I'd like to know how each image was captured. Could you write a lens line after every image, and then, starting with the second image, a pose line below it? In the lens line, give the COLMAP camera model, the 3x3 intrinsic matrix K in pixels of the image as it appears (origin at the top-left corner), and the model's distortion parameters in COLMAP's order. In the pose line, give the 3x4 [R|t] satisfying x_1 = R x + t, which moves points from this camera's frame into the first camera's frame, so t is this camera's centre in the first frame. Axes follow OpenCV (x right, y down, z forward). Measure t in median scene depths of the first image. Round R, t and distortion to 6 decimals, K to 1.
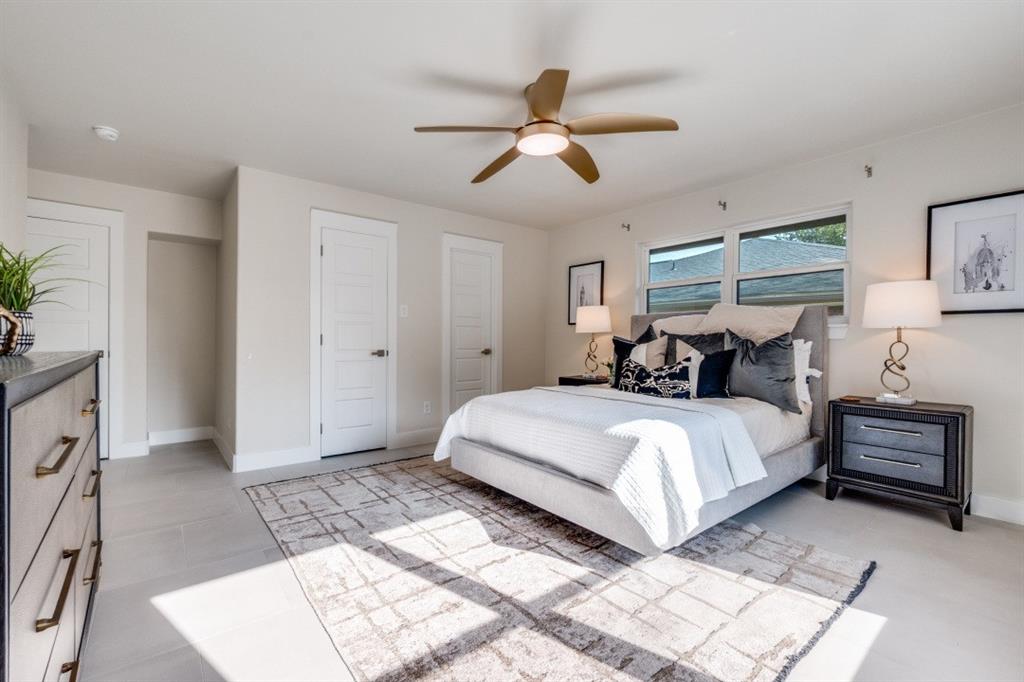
lens RADIAL K [[438.0, 0, 510.1], [0, 438.0, 341.3], [0, 0, 1]] dist [-0.001144, 0.000040]
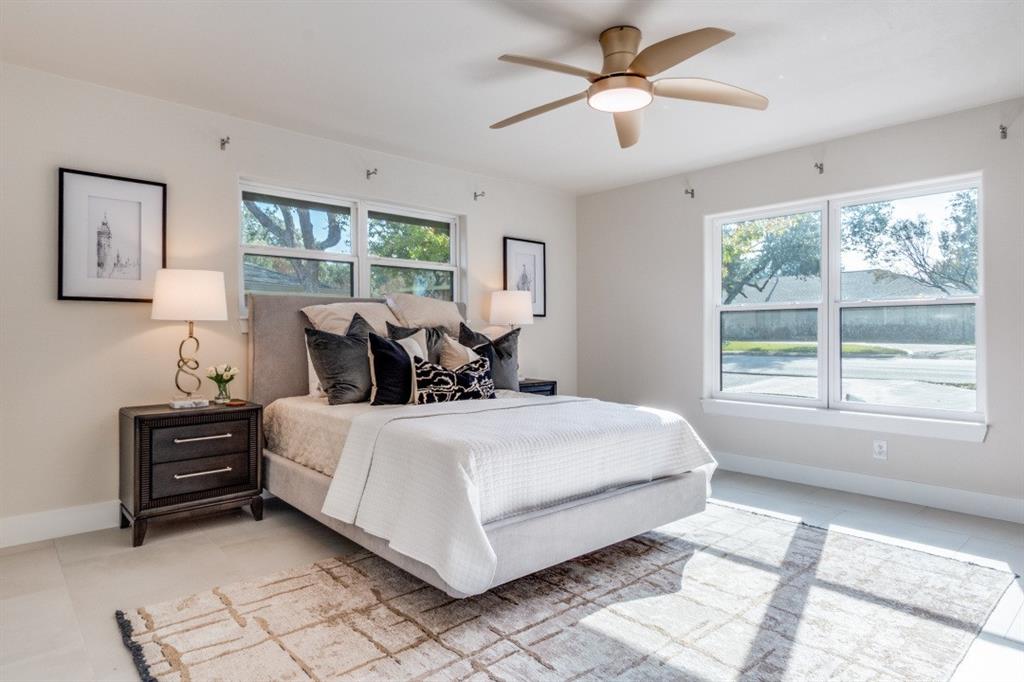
lens RADIAL K [[570.6, 0, 510.3], [0, 570.6, 338.8], [0, 0, 1]] dist [-0.012423, -0.002019]
pose [[-0.033879, -0.004166, 0.999417, -0.896335], [0.006813, 0.999967, 0.004399, 0.002495], [-0.999403, 0.006958, -0.033850, 1.145810]]
